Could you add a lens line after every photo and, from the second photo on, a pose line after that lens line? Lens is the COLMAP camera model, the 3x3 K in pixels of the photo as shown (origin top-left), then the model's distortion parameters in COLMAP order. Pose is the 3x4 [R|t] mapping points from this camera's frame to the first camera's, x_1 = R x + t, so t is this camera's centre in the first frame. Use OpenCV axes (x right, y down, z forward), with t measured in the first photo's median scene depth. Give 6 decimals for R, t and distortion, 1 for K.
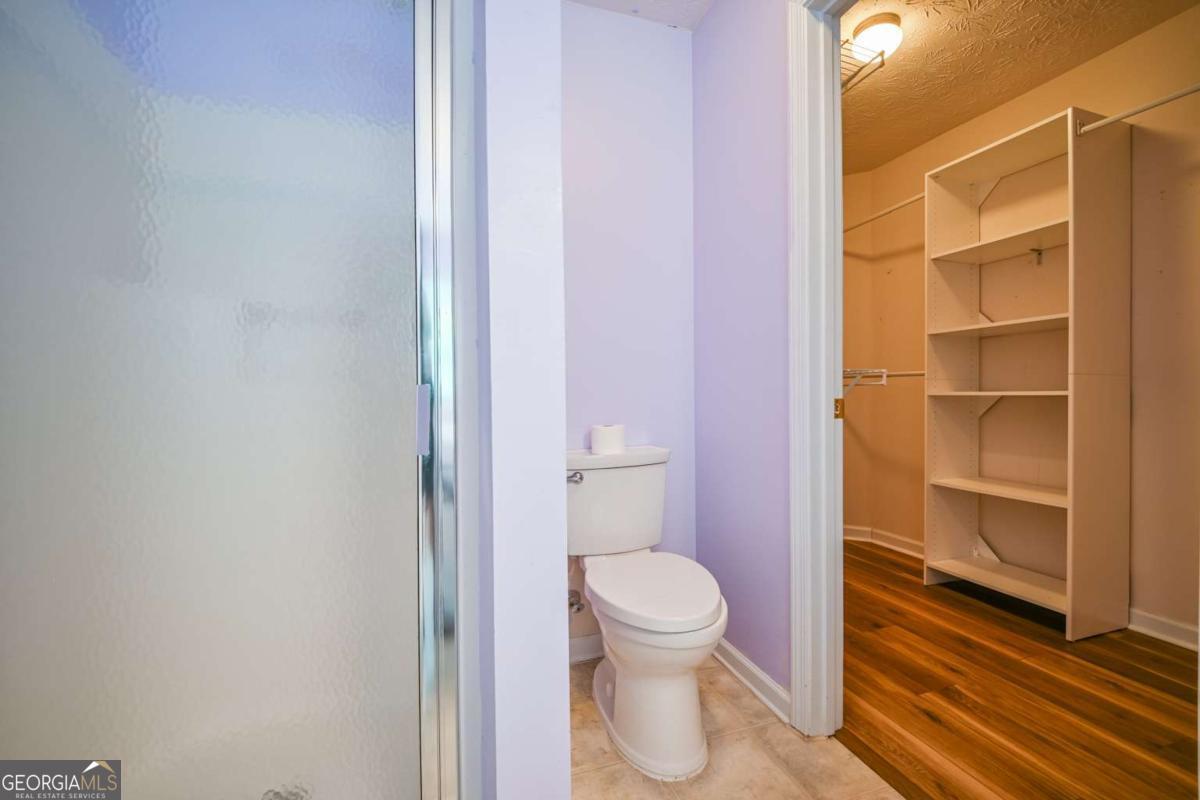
lens RADIAL K [[494.6, 0, 599.9], [0, 494.6, 389.6], [0, 0, 1]] dist [0.002397, -0.007877]
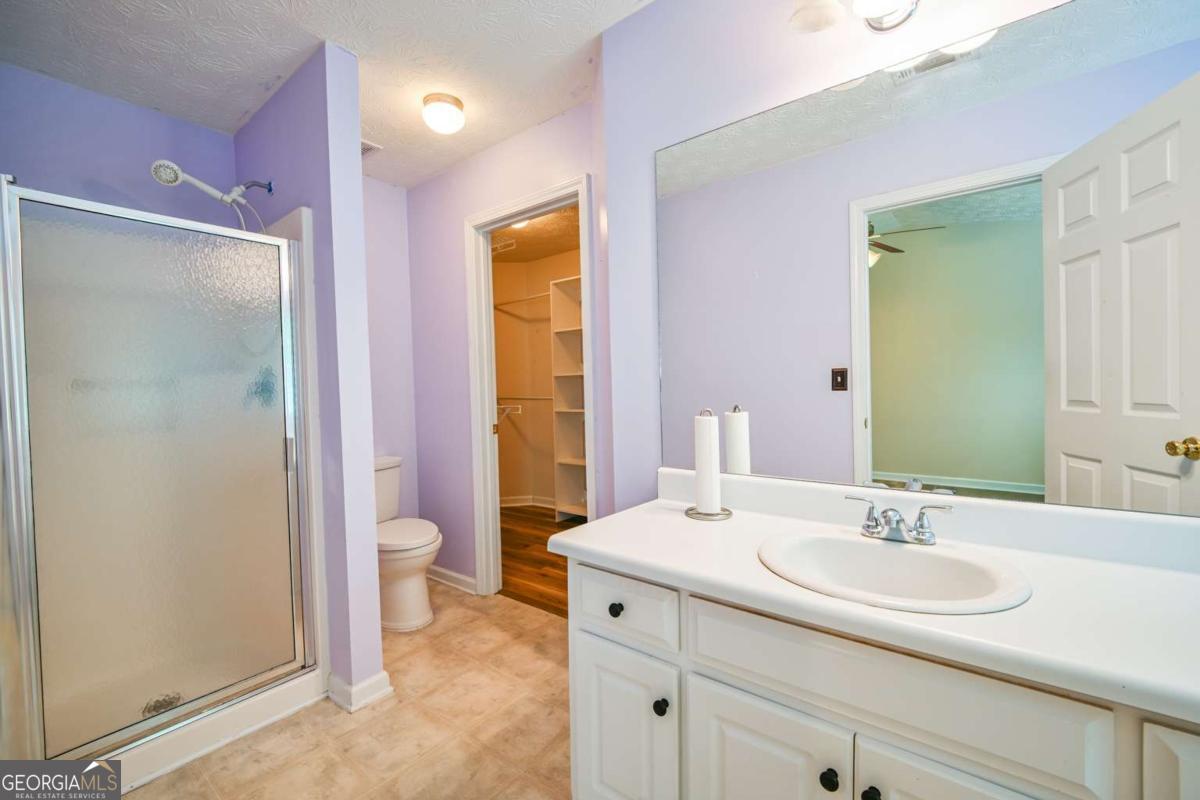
lens RADIAL K [[494.6, 0, 606.1], [0, 494.6, 392.6], [0, 0, 1]] dist [0.002397, -0.007877]
pose [[0.825598, -0.024712, 0.563718, -0.247051], [0.020248, 0.999695, 0.014169, -0.117237], [-0.563896, -0.000284, 0.825846, -0.821533]]
